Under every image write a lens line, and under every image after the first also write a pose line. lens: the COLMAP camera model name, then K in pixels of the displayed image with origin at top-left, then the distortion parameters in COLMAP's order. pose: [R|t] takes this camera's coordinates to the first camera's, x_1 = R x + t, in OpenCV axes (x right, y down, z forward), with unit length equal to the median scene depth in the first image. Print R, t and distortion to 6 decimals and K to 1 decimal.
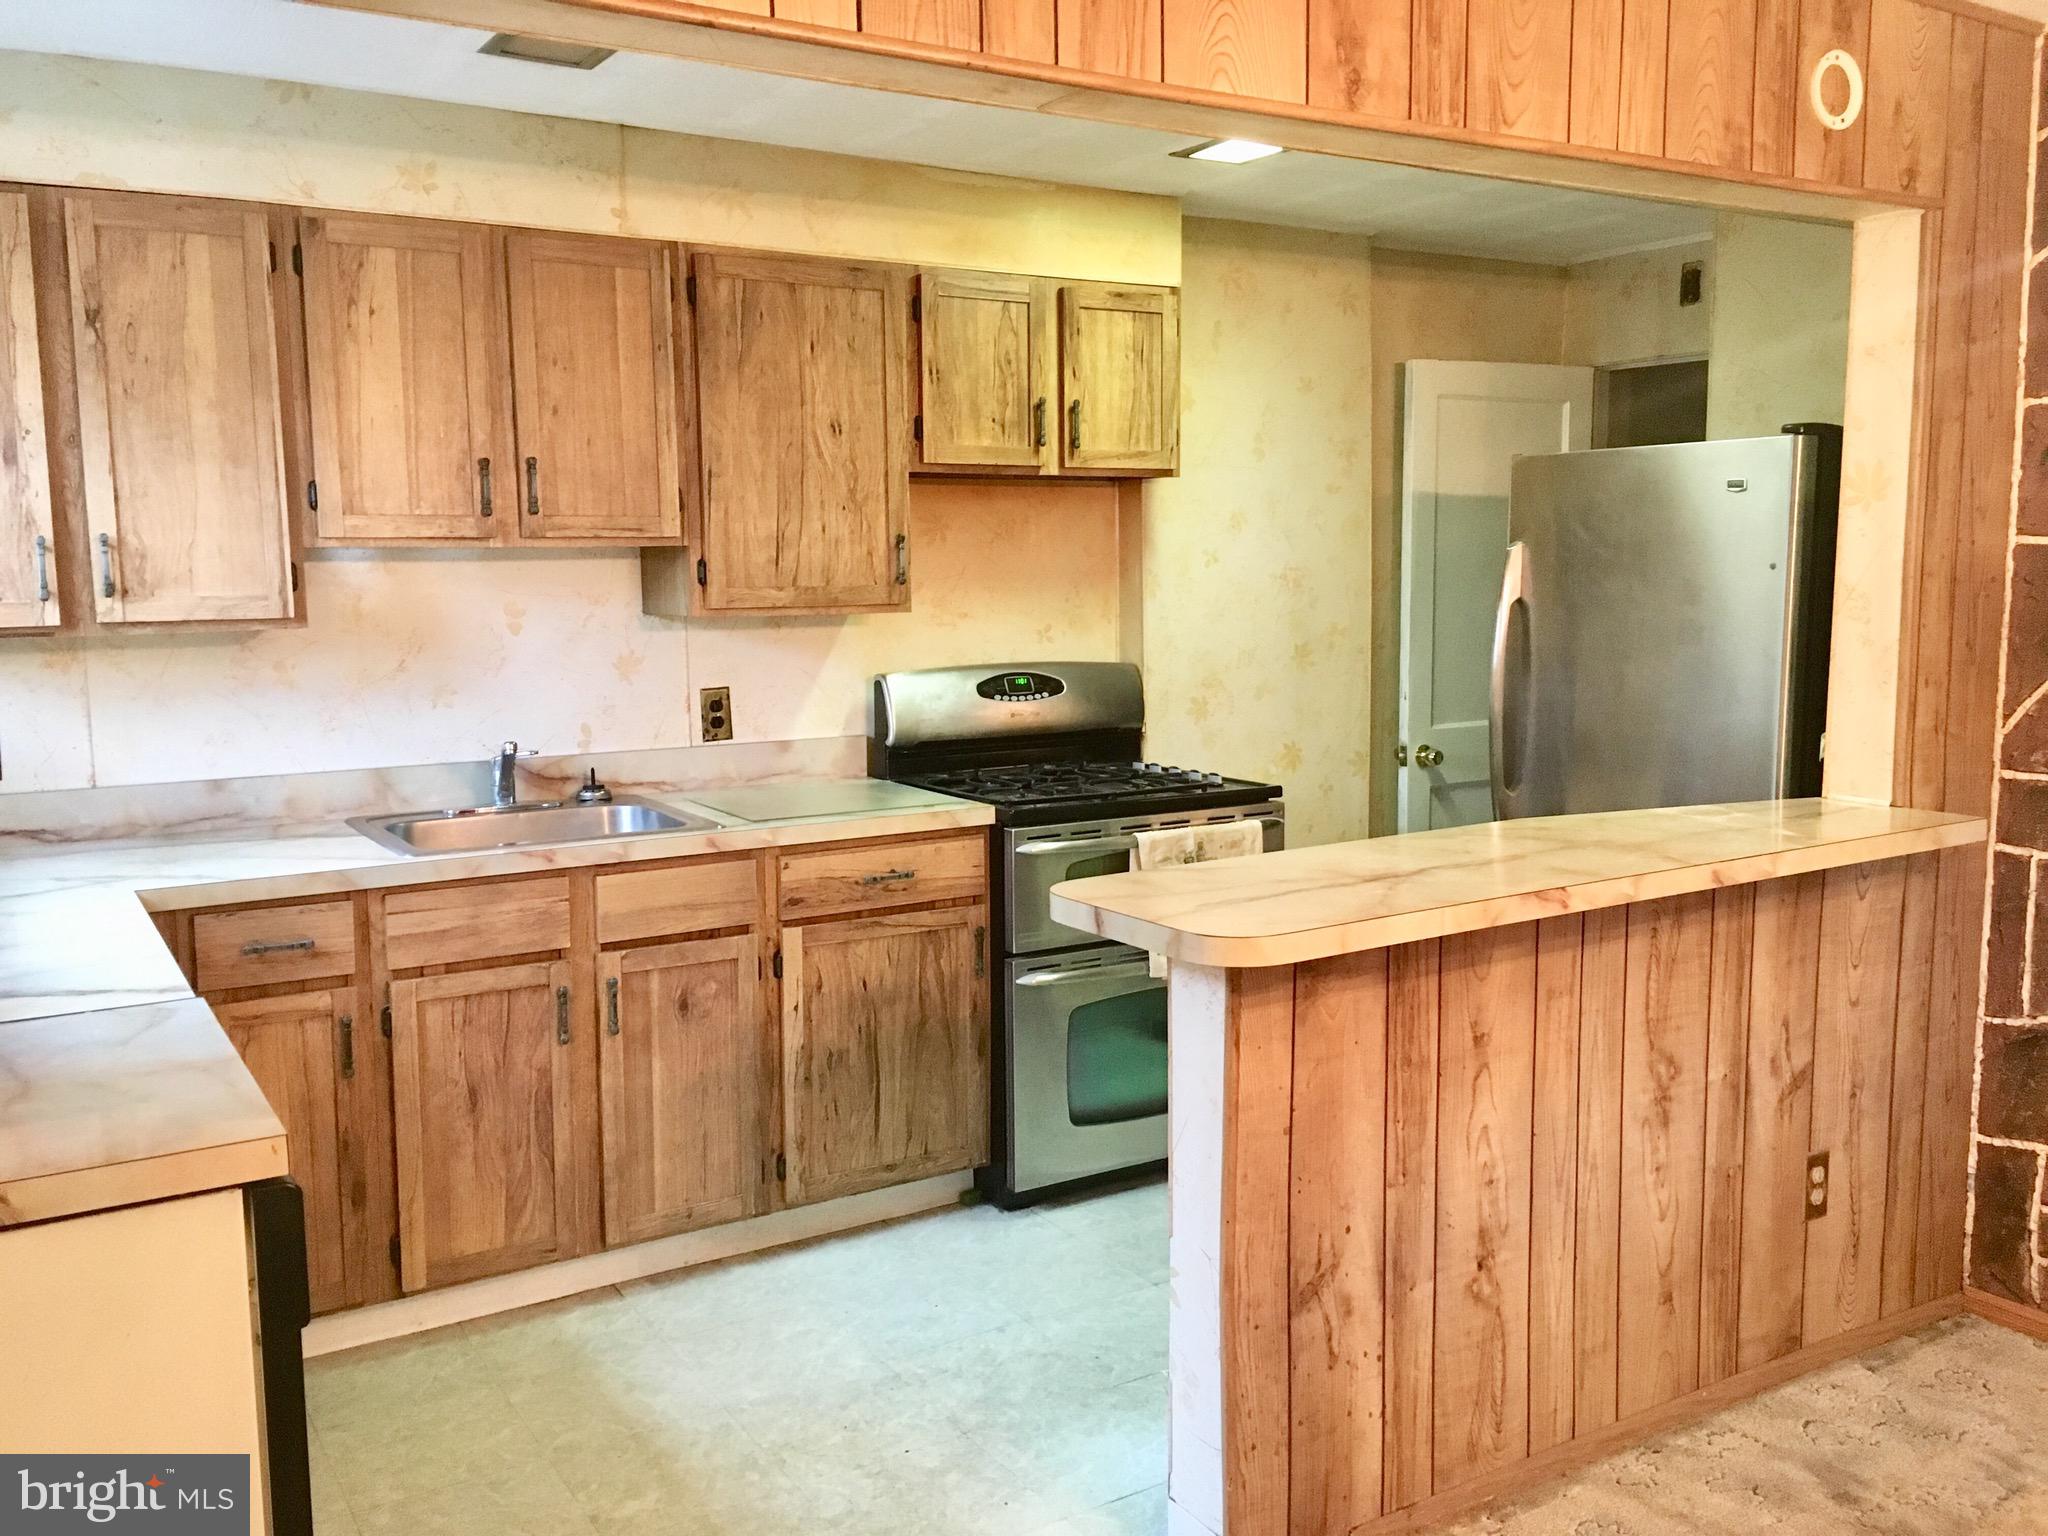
lens RADIAL K [[1743.7, 0, 1024.0], [0, 1743.7, 768.0], [0, 0, 1]] dist [0.064082, -0.011827]
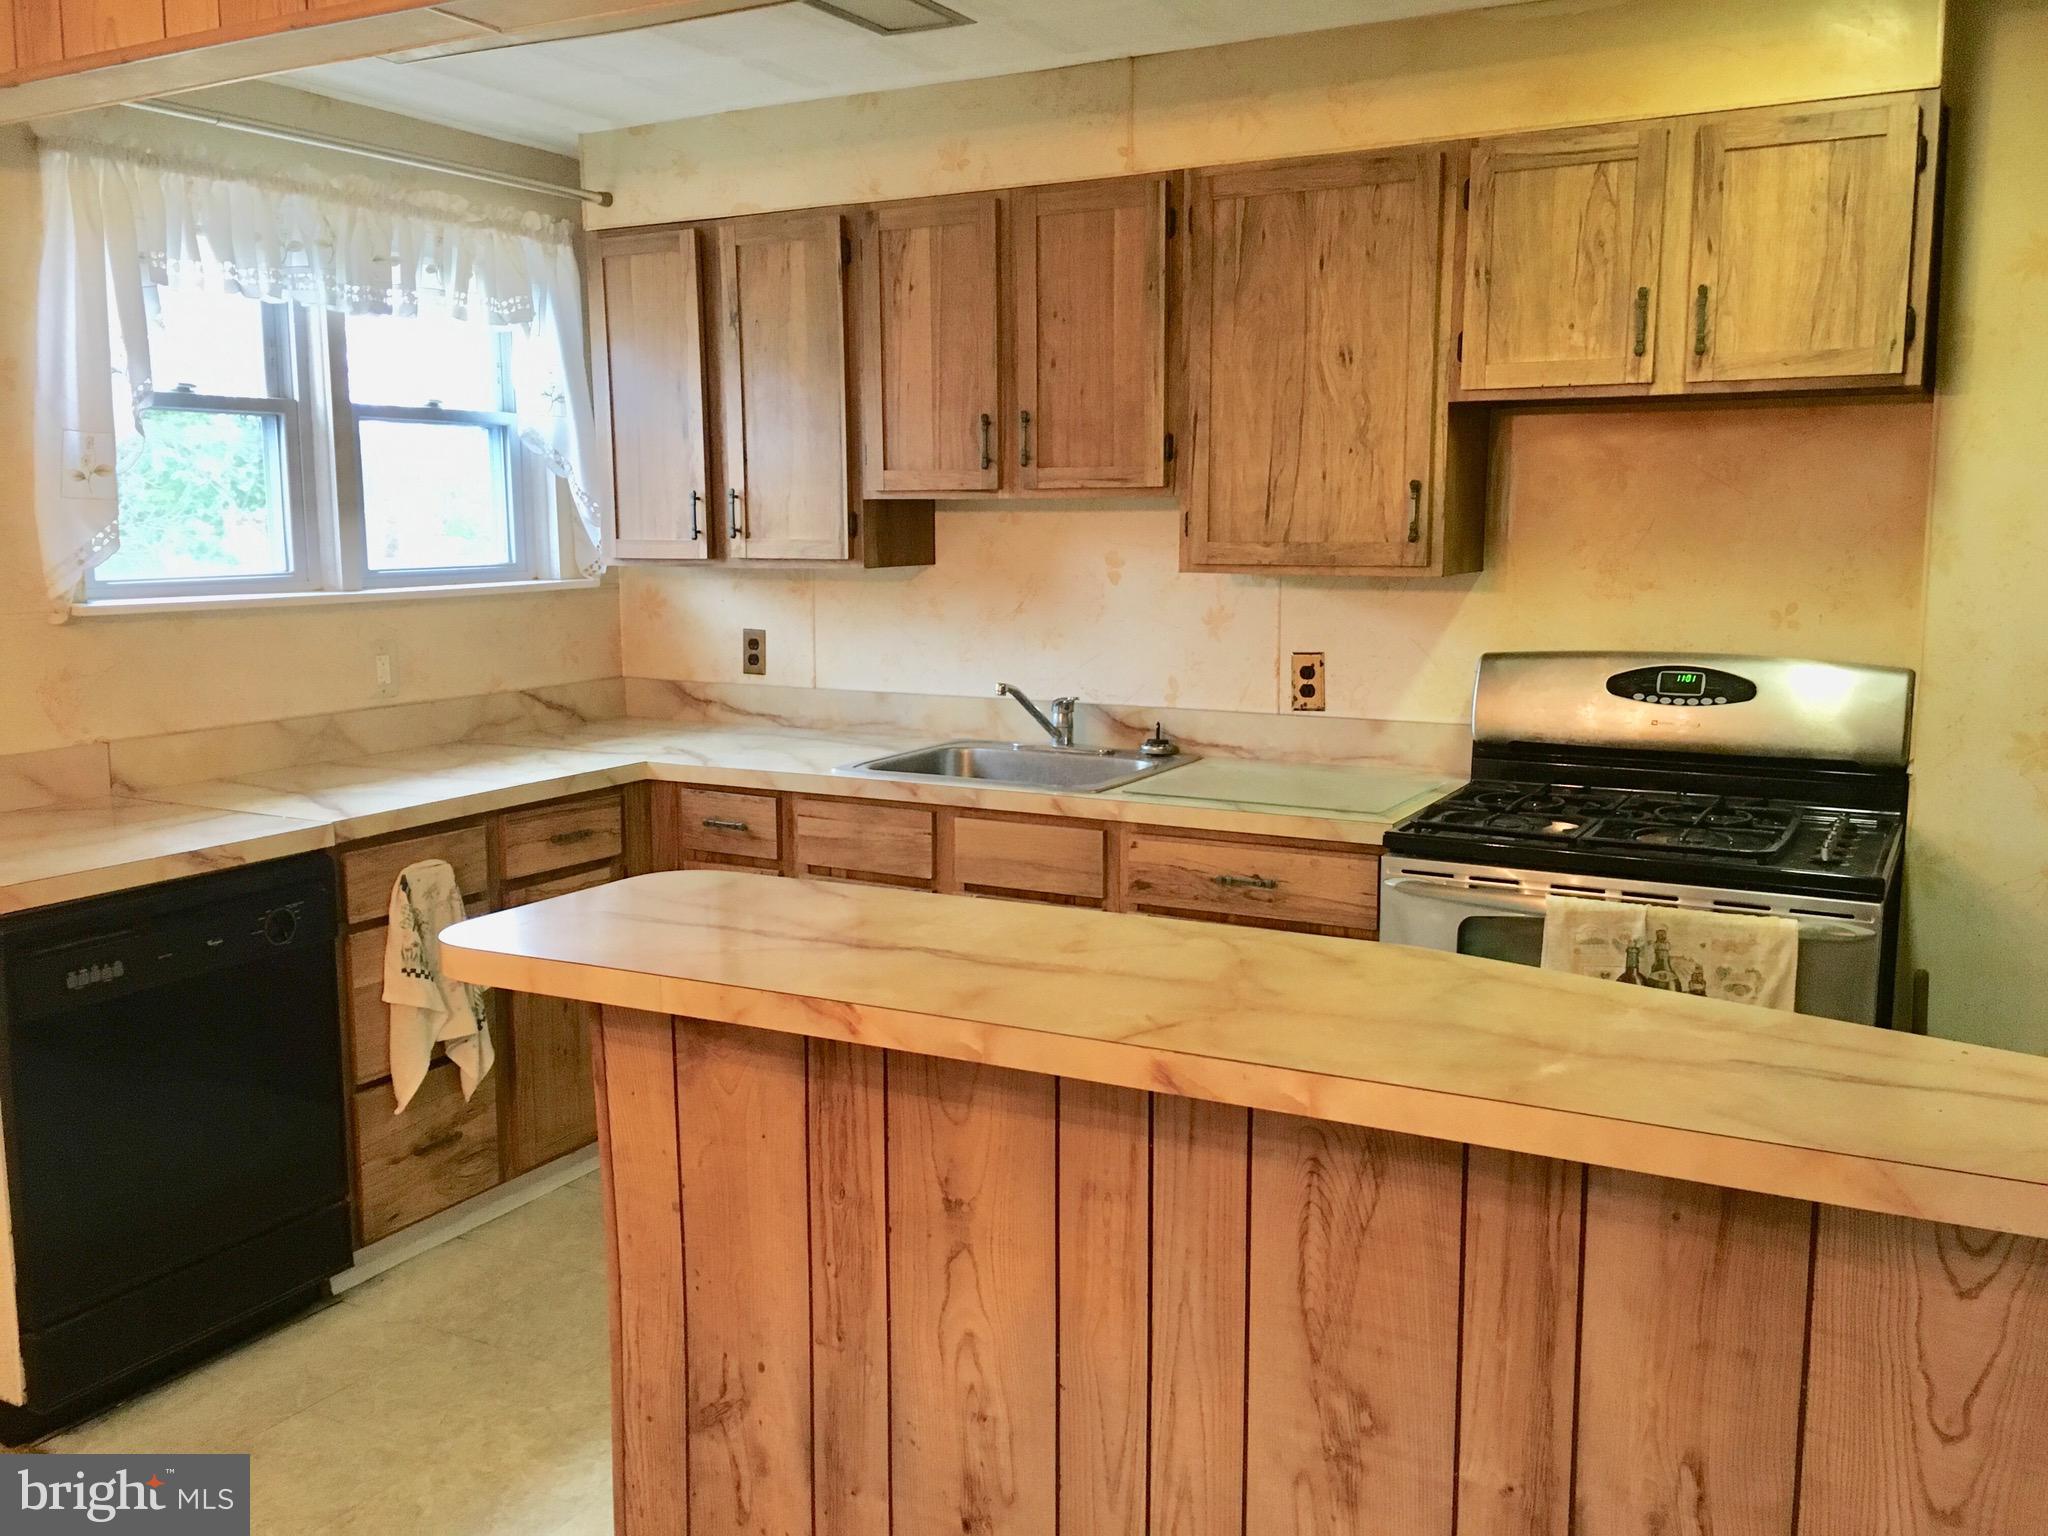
lens RADIAL K [[1743.8, 0, 1024.0], [0, 1743.8, 768.0], [0, 0, 1]] dist [0.087197, -0.099988]
pose [[0.493345, 0.135130, -0.859273, 0.631221], [-0.108125, 0.989724, 0.093565, -0.065030], [0.863087, 0.046749, 0.502887, 0.489652]]
